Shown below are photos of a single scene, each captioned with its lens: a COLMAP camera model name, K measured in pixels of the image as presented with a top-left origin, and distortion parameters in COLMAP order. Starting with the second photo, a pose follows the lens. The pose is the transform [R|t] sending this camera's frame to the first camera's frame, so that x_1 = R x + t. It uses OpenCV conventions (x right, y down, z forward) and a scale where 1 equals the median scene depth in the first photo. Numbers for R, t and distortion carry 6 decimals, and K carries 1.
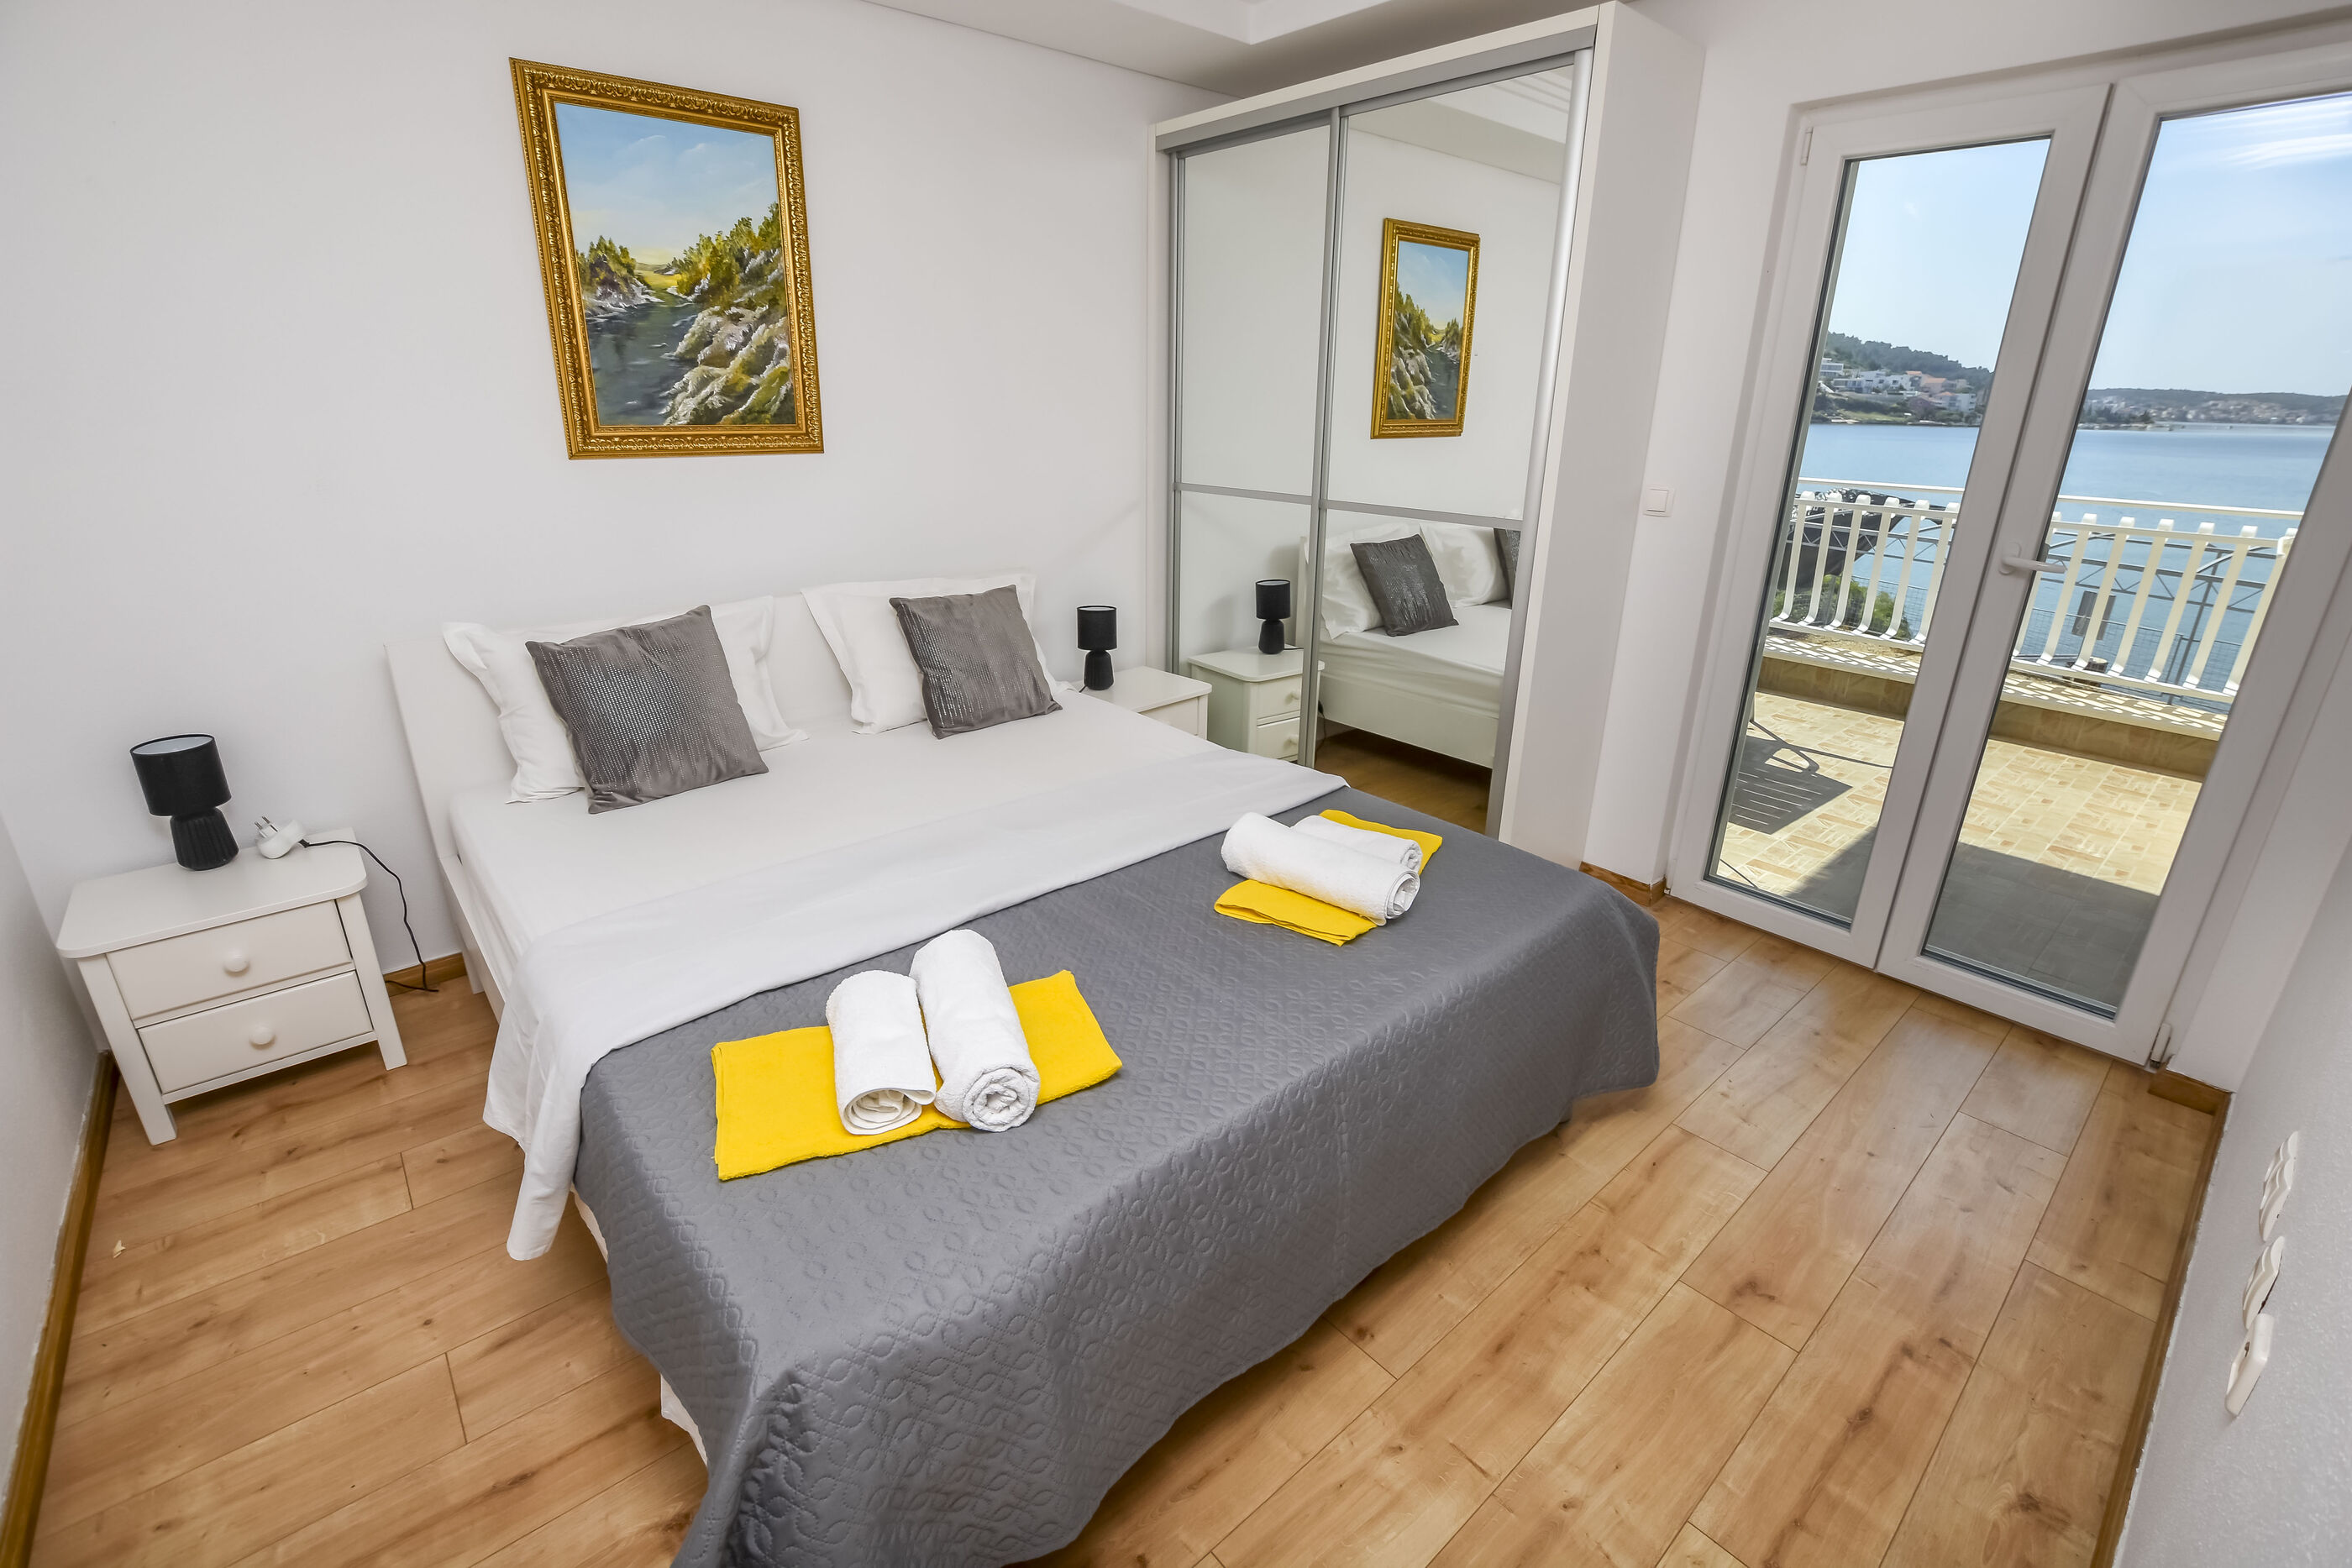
lens RADIAL K [[1021.0, 0, 1176.0], [0, 1021.0, 784.0], [0, 0, 1]] dist [-0.024199, 0.000581]
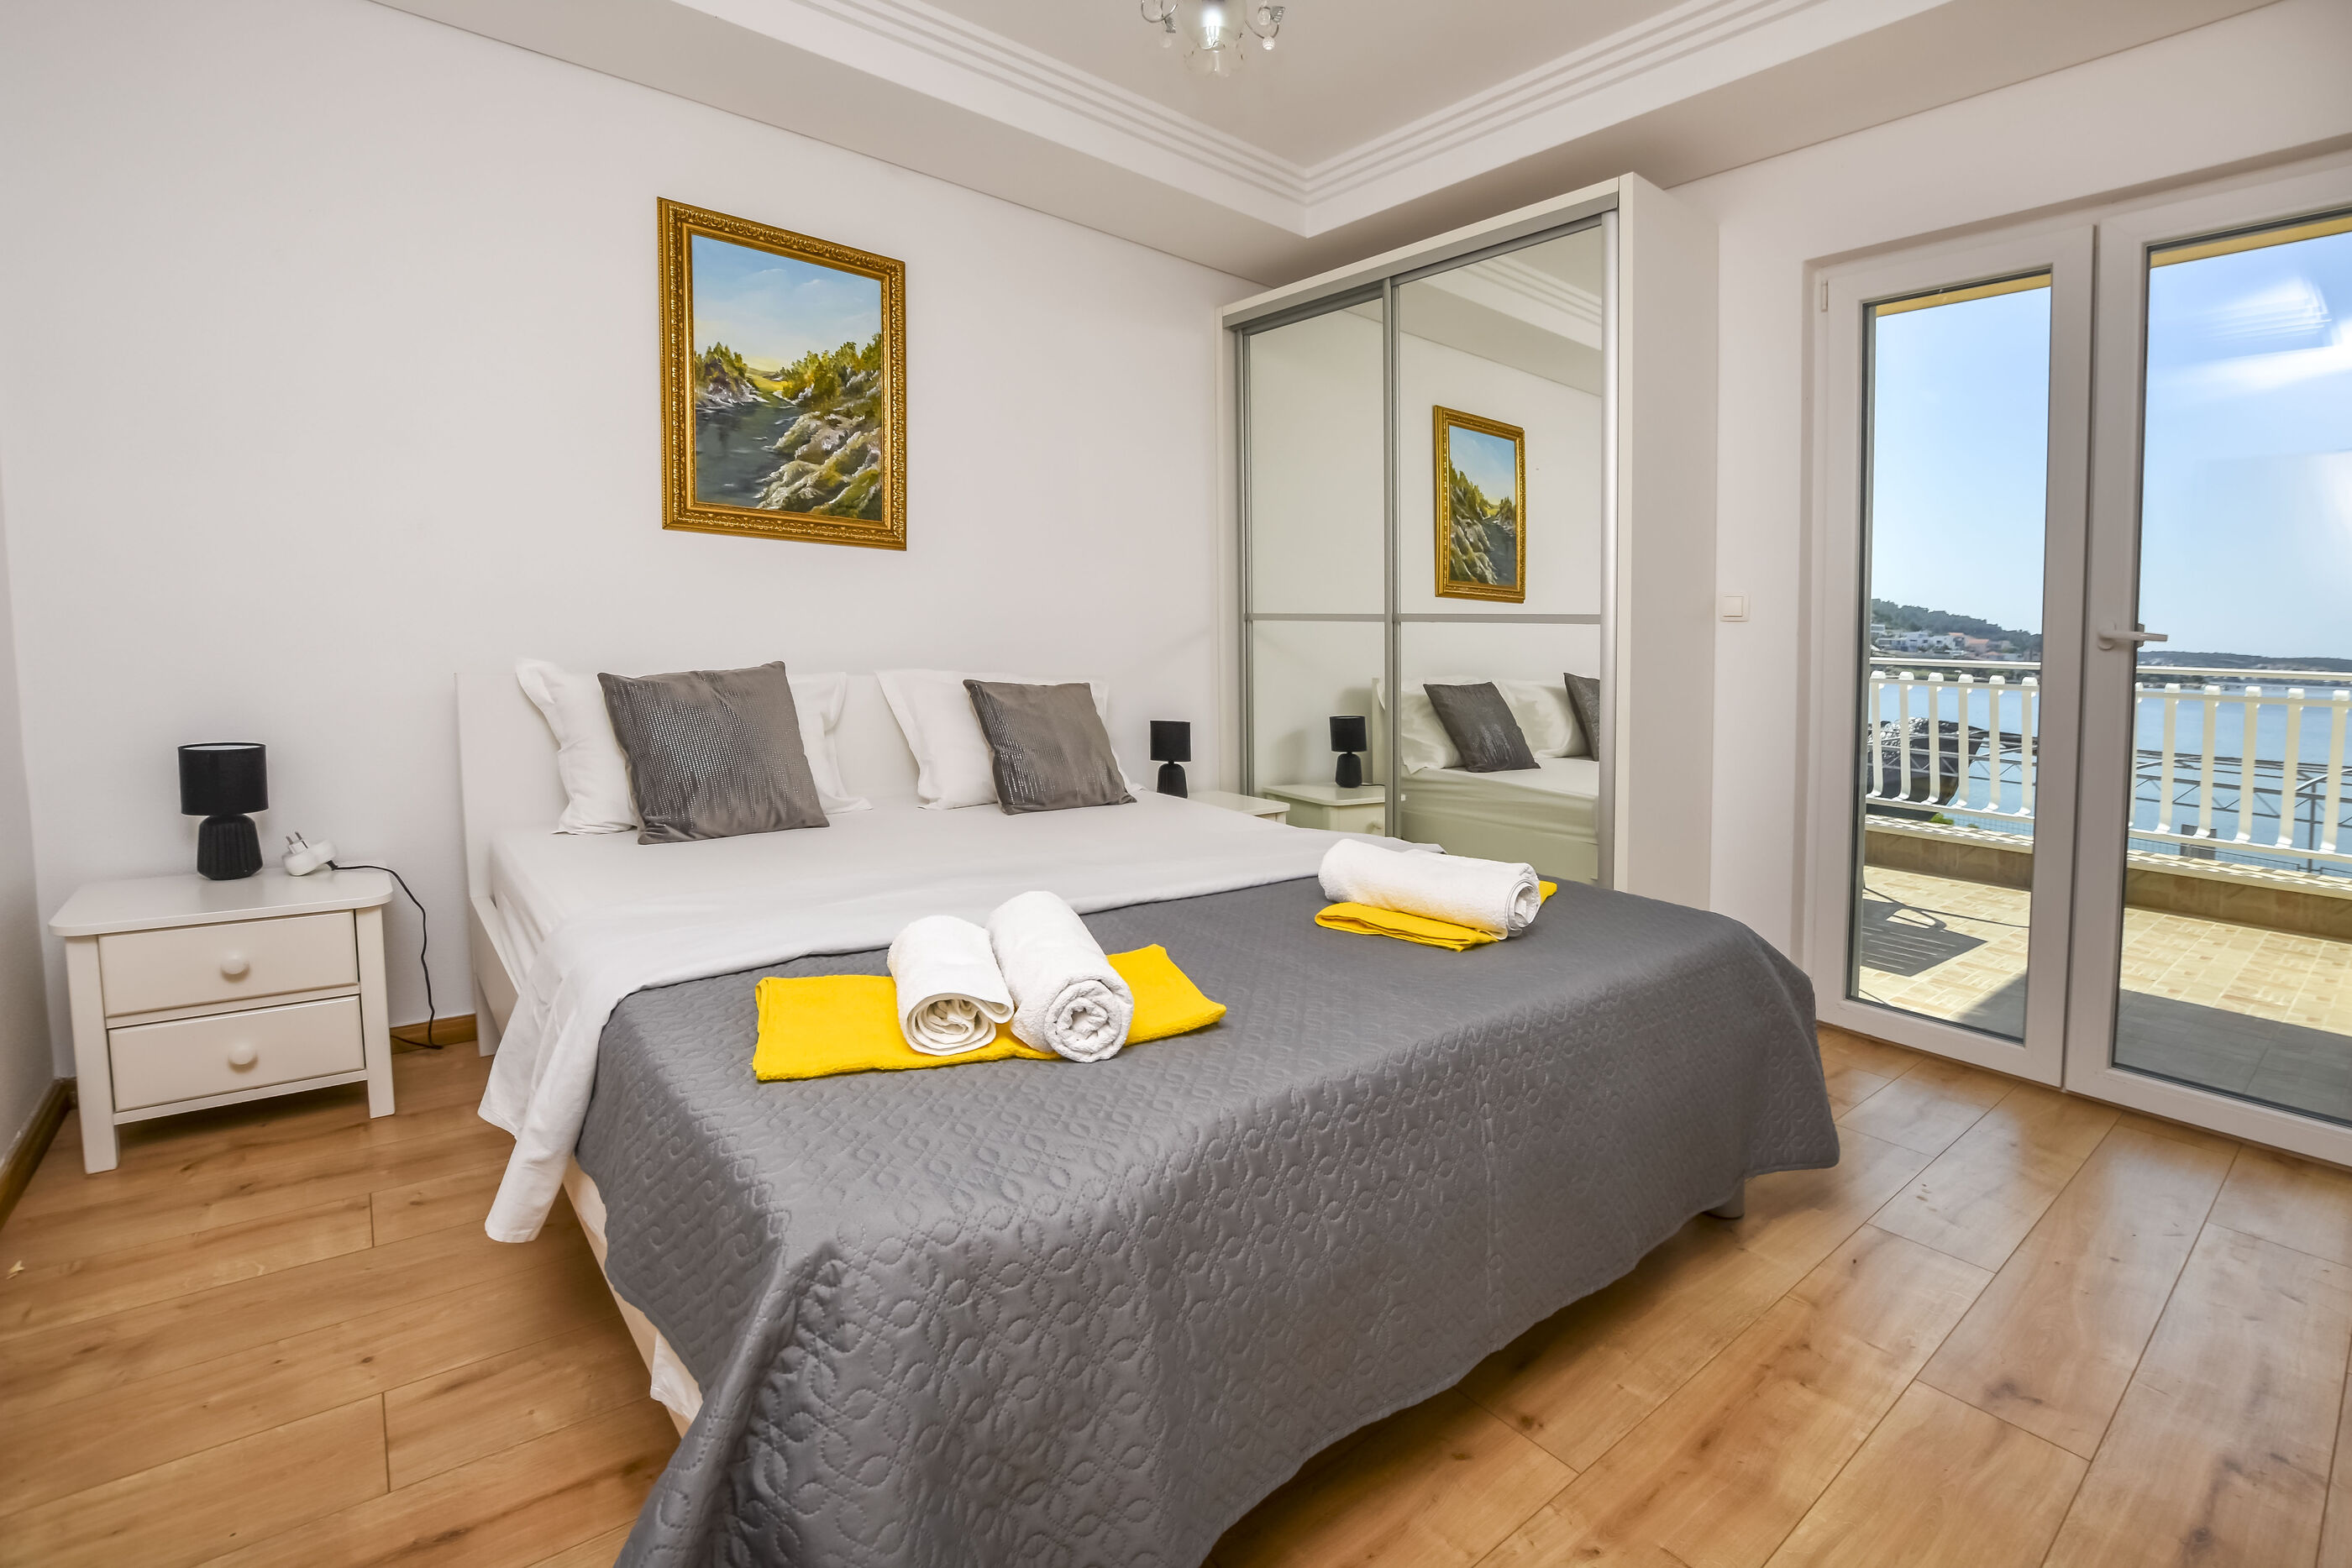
lens RADIAL K [[1068.6, 0, 1201.7], [0, 1068.6, 836.9], [0, 0, 1]] dist [-0.031459, 0.006075]
pose [[0.999663, -0.017688, -0.019005, -0.041260], [0.011696, 0.960342, -0.278581, 0.298679], [0.023179, 0.278265, 0.960225, 0.071713]]
